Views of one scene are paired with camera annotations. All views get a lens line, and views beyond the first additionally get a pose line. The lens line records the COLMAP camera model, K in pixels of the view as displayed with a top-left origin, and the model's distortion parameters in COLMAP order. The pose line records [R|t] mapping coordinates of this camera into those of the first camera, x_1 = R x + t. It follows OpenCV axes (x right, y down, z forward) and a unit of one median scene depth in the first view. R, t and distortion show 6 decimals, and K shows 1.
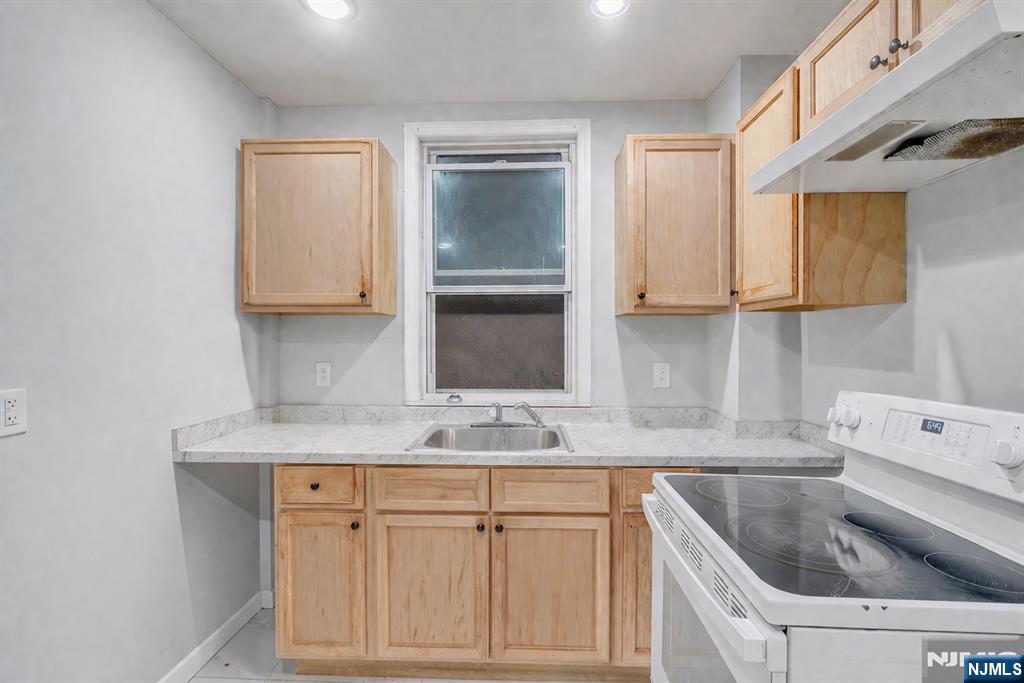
lens RADIAL K [[473.4, 0, 502.7], [0, 473.4, 340.4], [0, 0, 1]] dist [-0.001533, 0.002209]
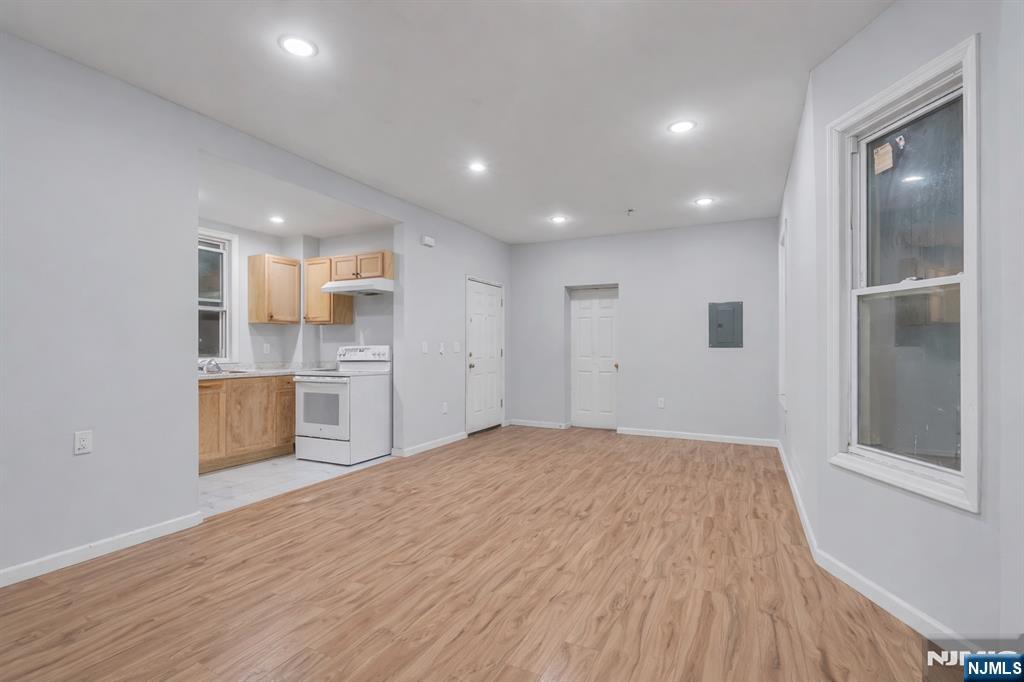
lens RADIAL K [[473.4, 0, 513.4], [0, 473.4, 344.5], [0, 0, 1]] dist [-0.001533, 0.002209]
pose [[0.422765, -0.006092, 0.906219, -1.522590], [0.007294, 0.999968, 0.003320, 0.063518], [-0.906210, 0.005206, 0.422796, -1.327887]]
